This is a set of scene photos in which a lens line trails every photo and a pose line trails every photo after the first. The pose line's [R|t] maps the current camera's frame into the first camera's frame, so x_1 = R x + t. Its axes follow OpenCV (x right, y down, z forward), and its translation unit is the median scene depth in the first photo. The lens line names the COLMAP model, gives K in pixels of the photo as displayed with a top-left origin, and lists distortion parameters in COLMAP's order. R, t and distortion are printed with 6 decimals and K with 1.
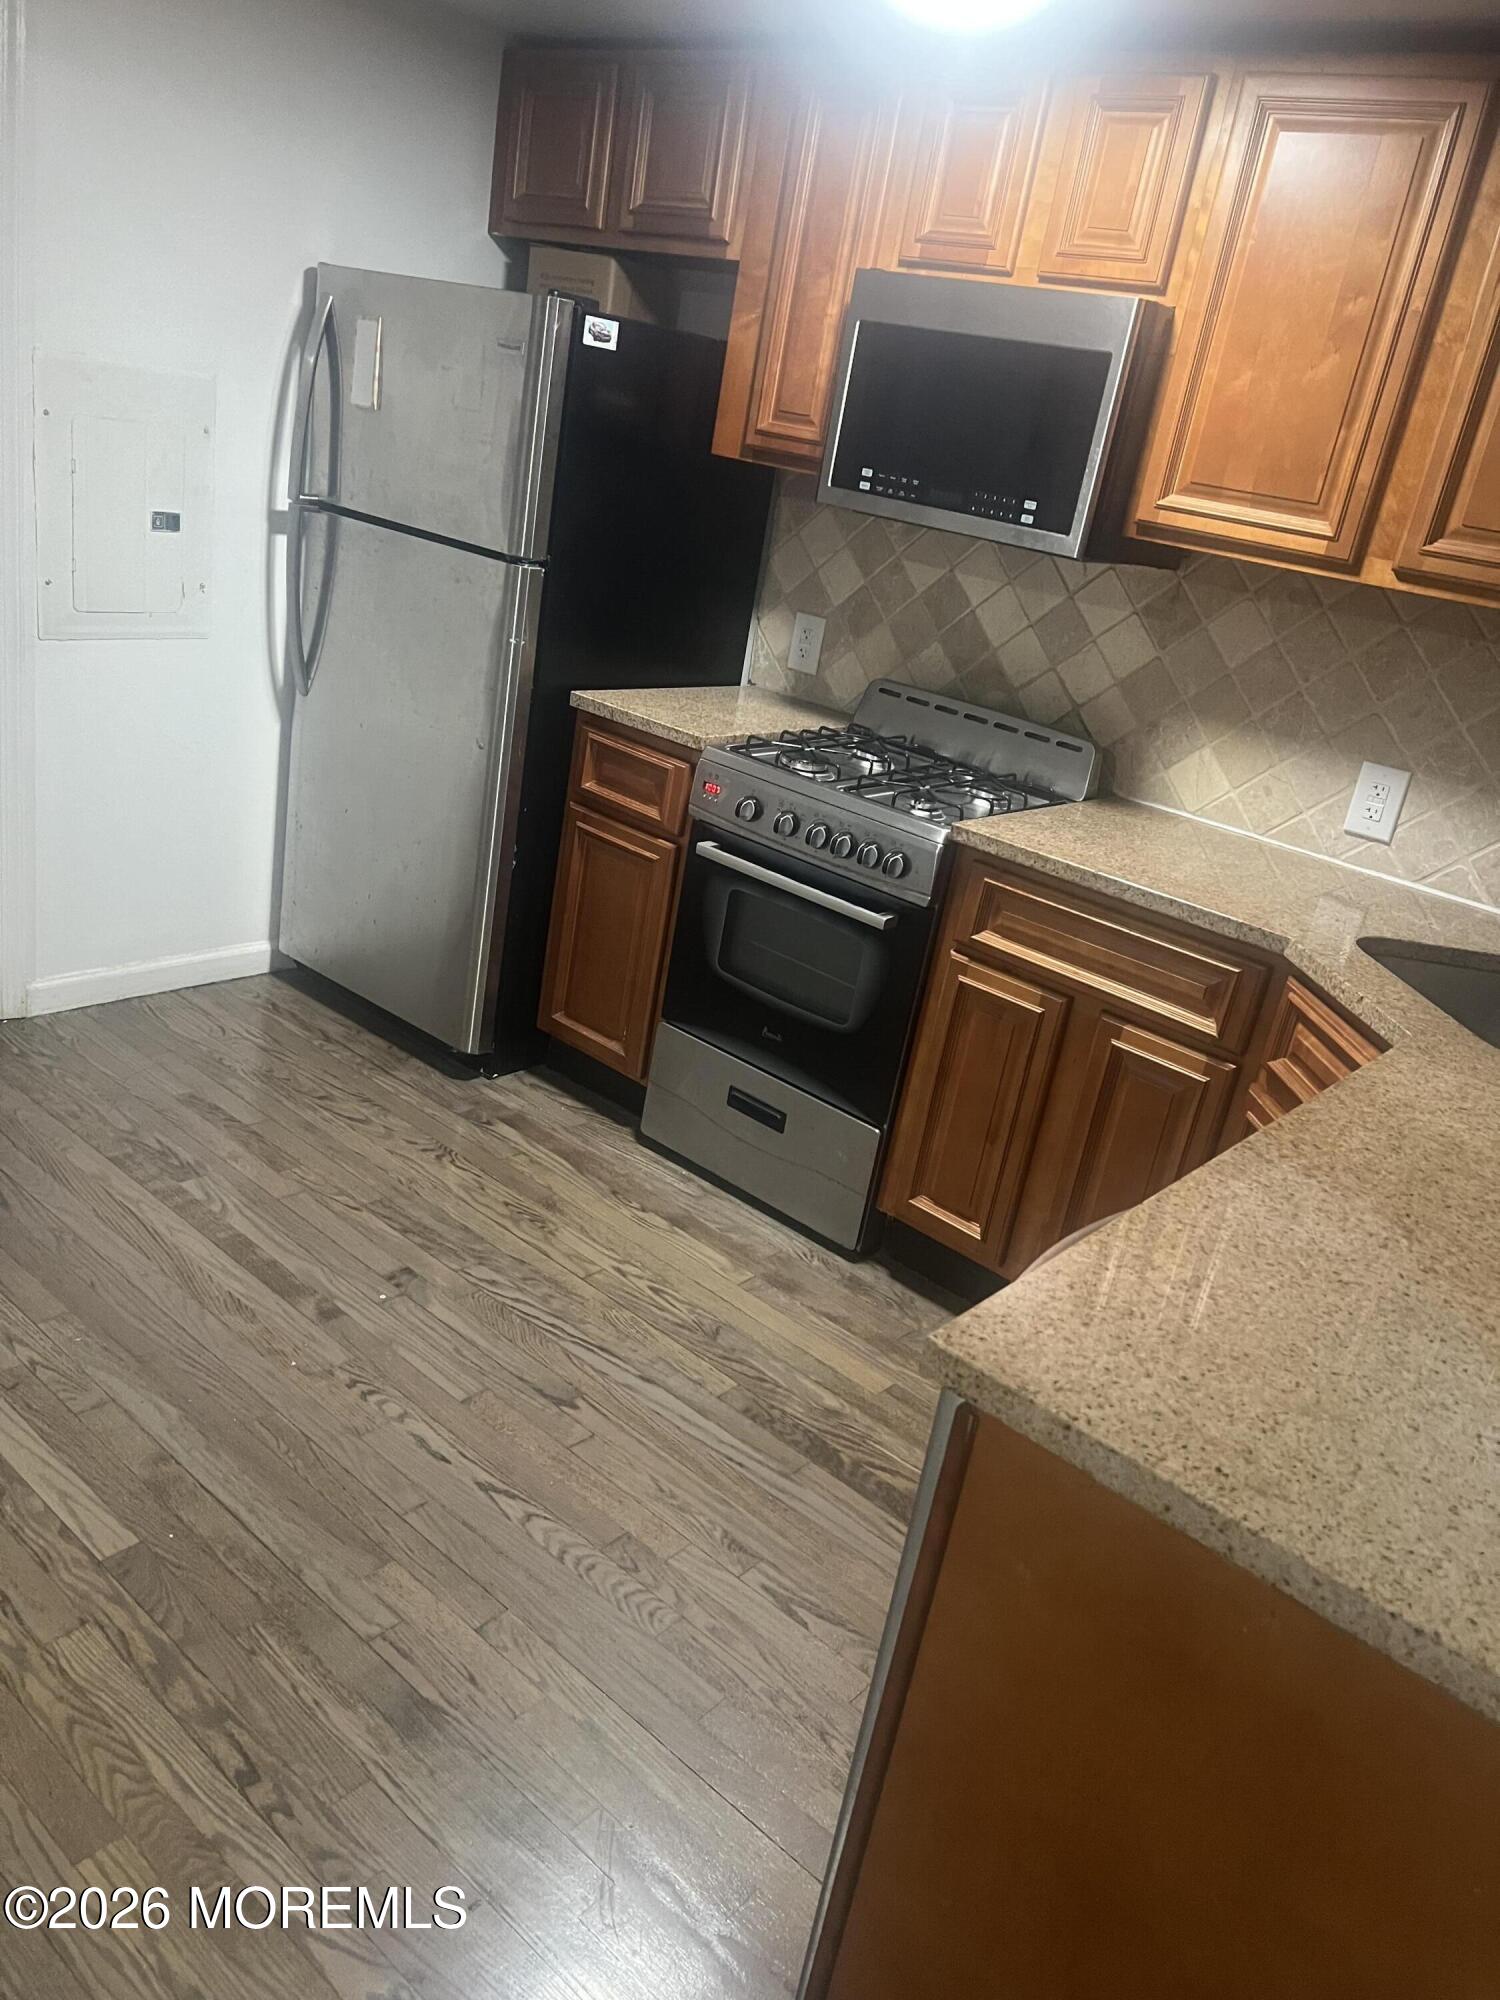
lens RADIAL K [[1505.1, 0, 746.0], [0, 1505.1, 994.8], [0, 0, 1]] dist [0.038909, -0.042028]
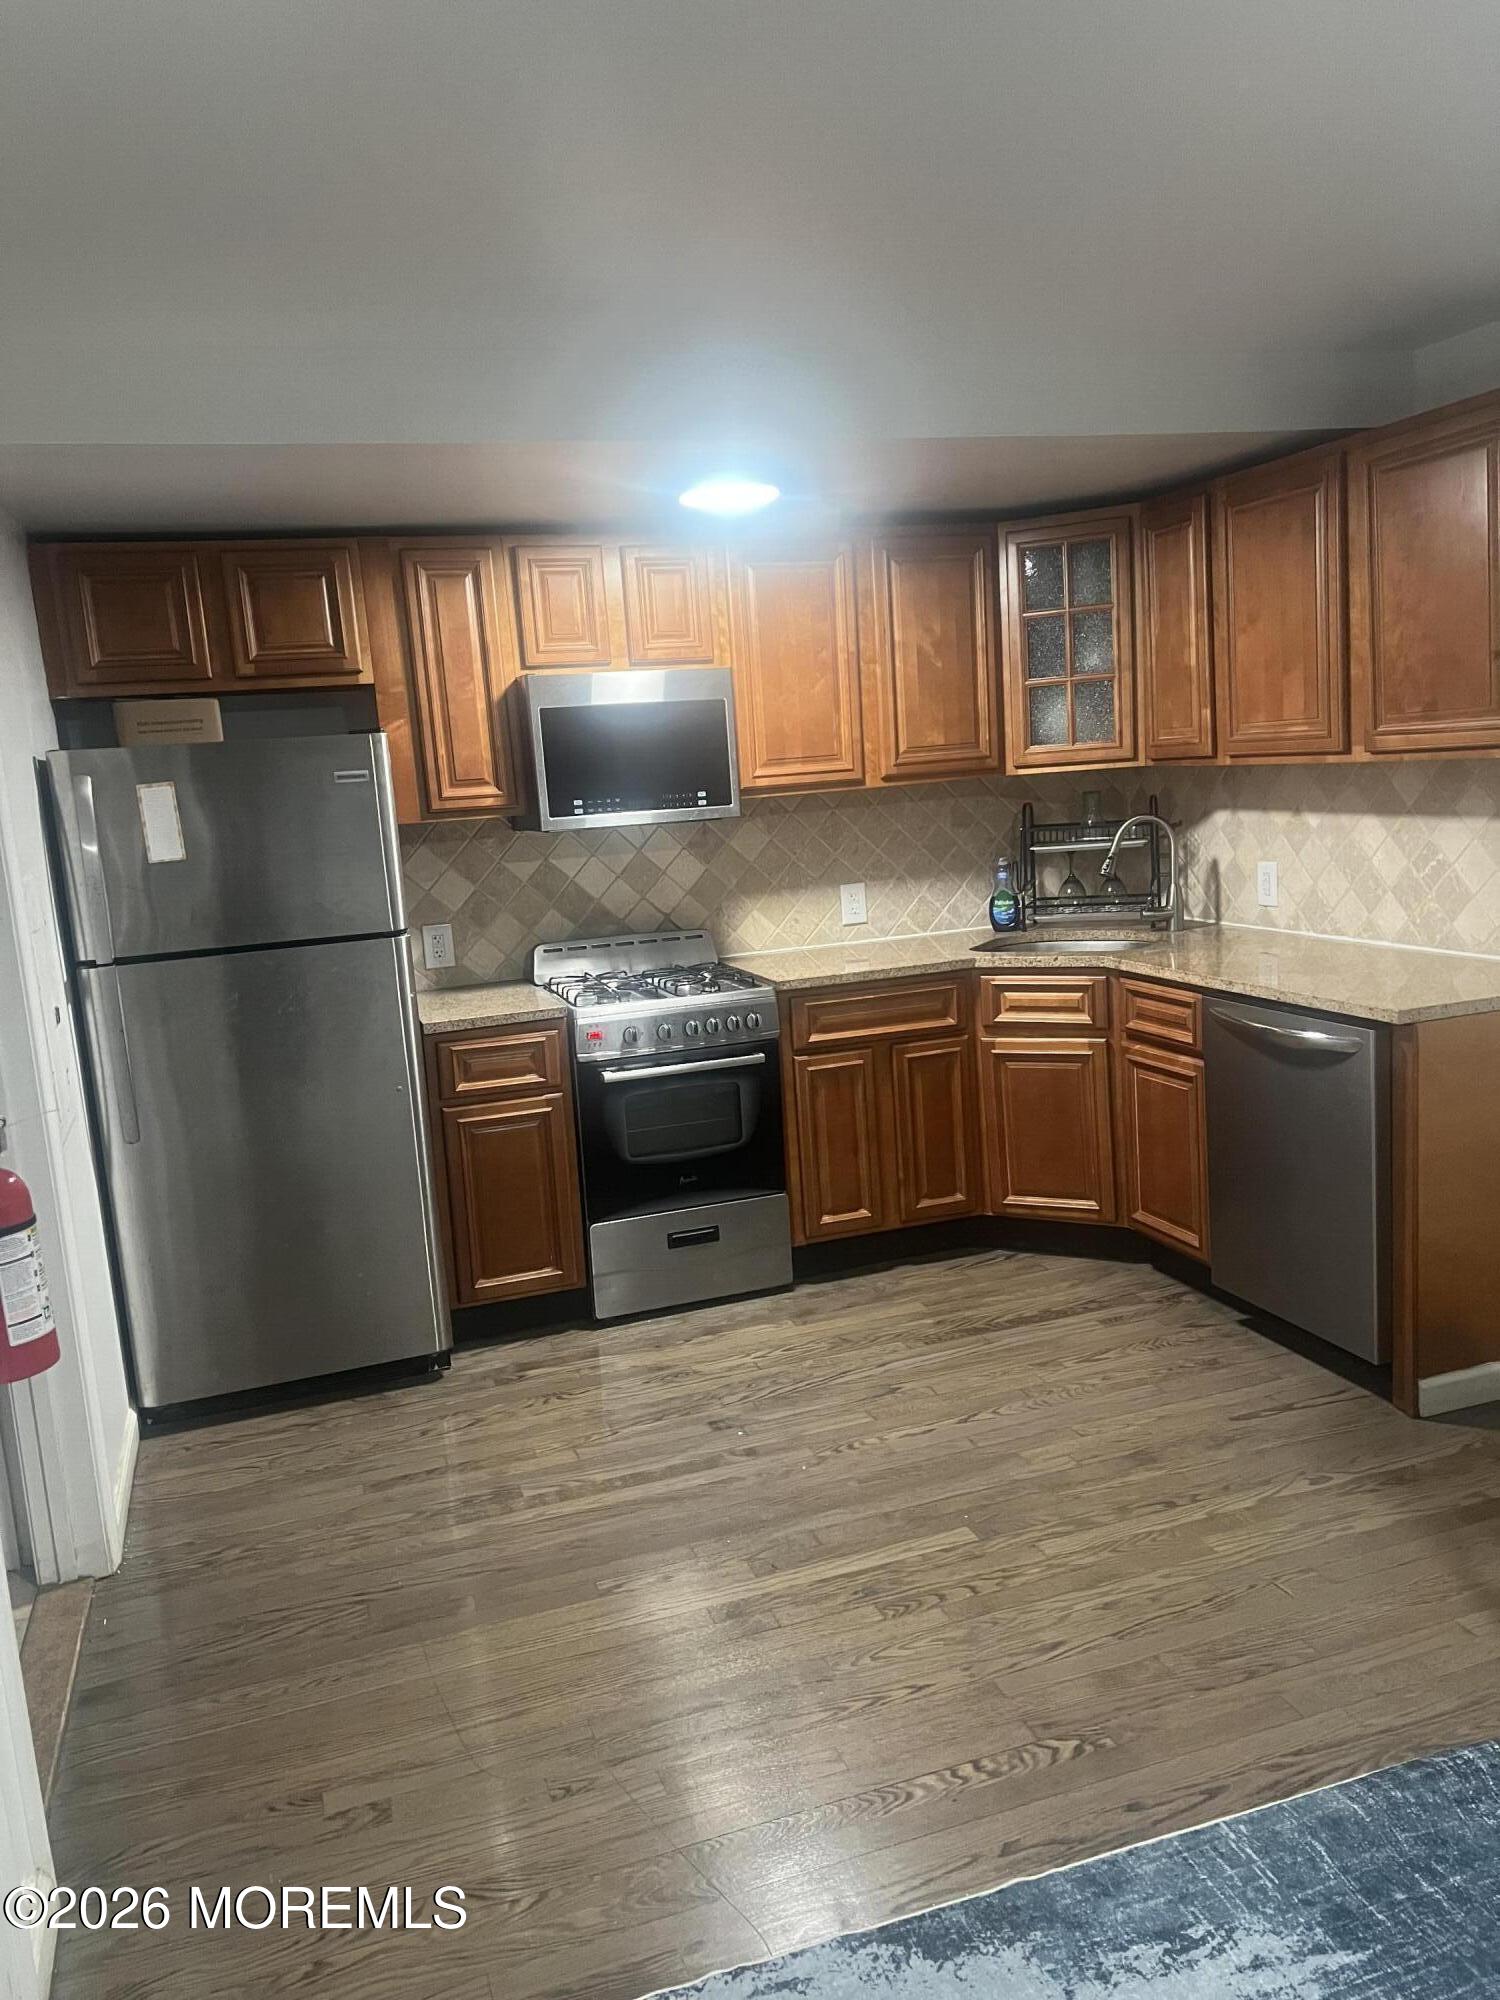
lens RADIAL K [[1505.1, 0, 759.5], [0, 1505.1, 1003.8], [0, 0, 1]] dist [0.038909, -0.042028]
pose [[0.484885, -0.327578, 0.810913, -1.064777], [0.449677, 0.888636, 0.090091, -0.222060], [-0.750118, 0.320965, 0.578191, 0.090873]]
